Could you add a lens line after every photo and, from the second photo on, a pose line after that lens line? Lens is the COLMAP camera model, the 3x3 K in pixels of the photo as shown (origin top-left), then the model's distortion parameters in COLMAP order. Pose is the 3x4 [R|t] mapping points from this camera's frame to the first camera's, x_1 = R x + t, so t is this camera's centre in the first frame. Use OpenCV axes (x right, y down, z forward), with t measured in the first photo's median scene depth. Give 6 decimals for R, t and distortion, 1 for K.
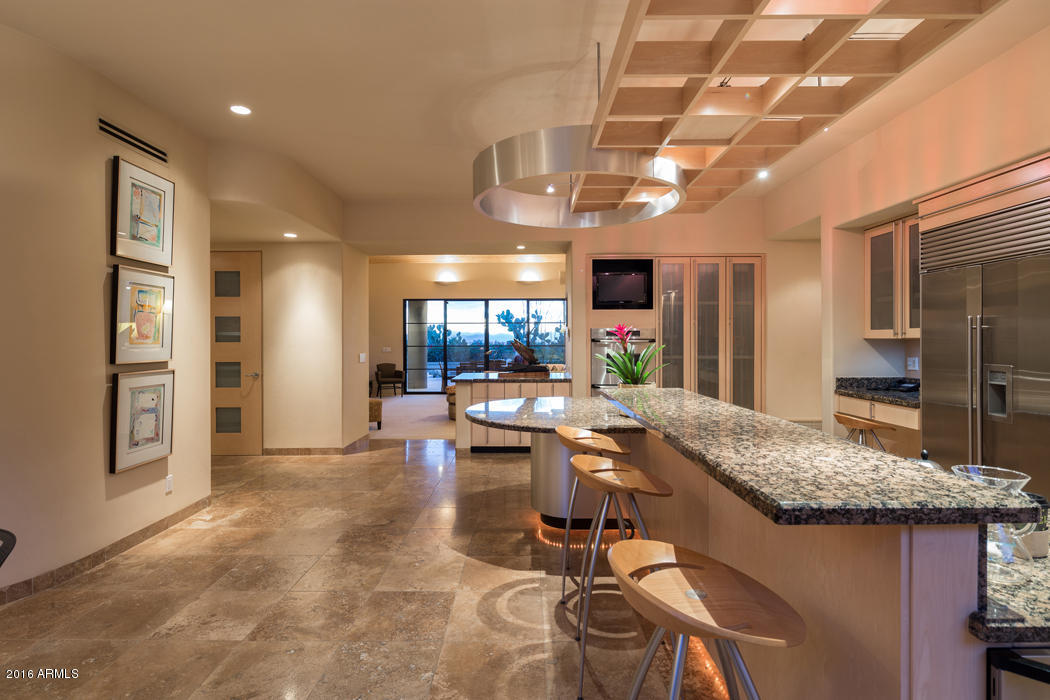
lens RADIAL K [[520.8, 0, 525.5], [0, 520.8, 345.8], [0, 0, 1]] dist [0.005420, -0.002498]
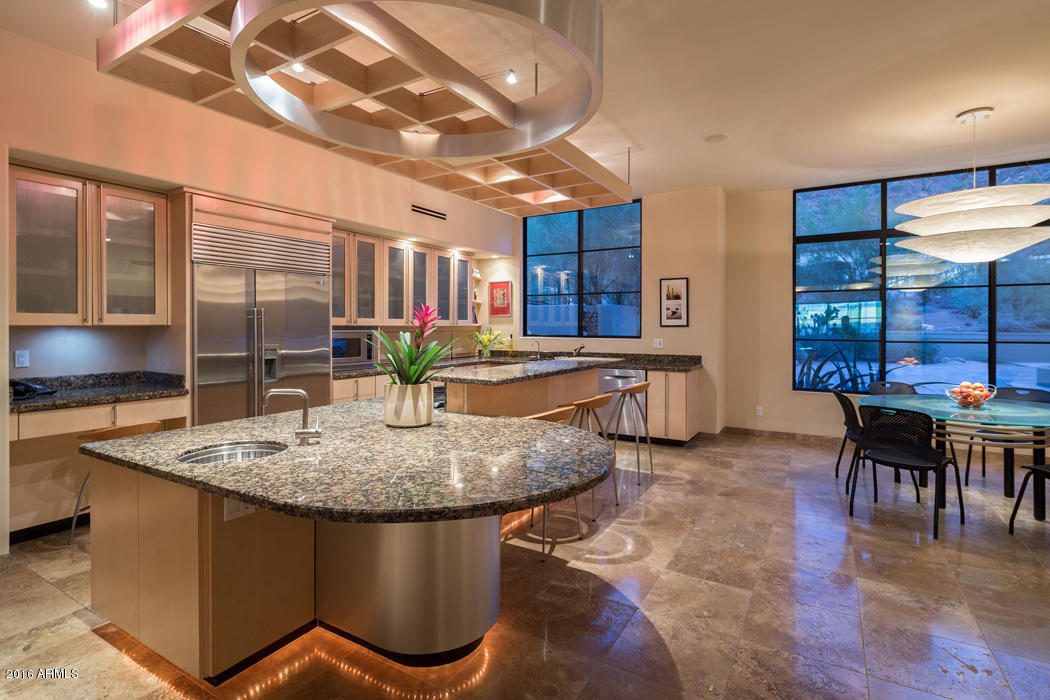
lens RADIAL K [[520.8, 0, 513.9], [0, 520.8, 326.6], [0, 0, 1]] dist [0.005420, -0.002498]
pose [[-0.857013, 0.001649, 0.515291, -0.420955], [0.009066, 0.999888, 0.011880, -0.025305], [-0.515214, 0.014853, -0.856933, 2.086023]]
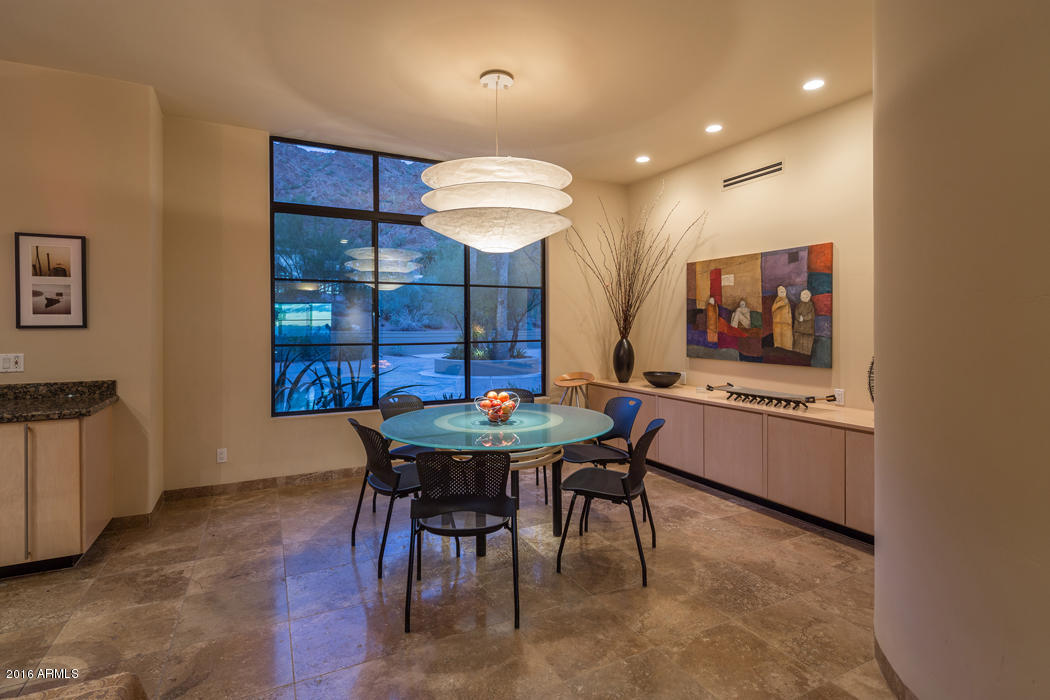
lens RADIAL K [[520.8, 0, 531.0], [0, 520.8, 328.1], [0, 0, 1]] dist [0.005420, -0.002498]
pose [[-0.889378, 0.006204, -0.457131, -0.271345], [-0.001661, 0.999857, 0.016802, -0.013721], [0.457170, 0.015703, -0.889240, 1.325146]]
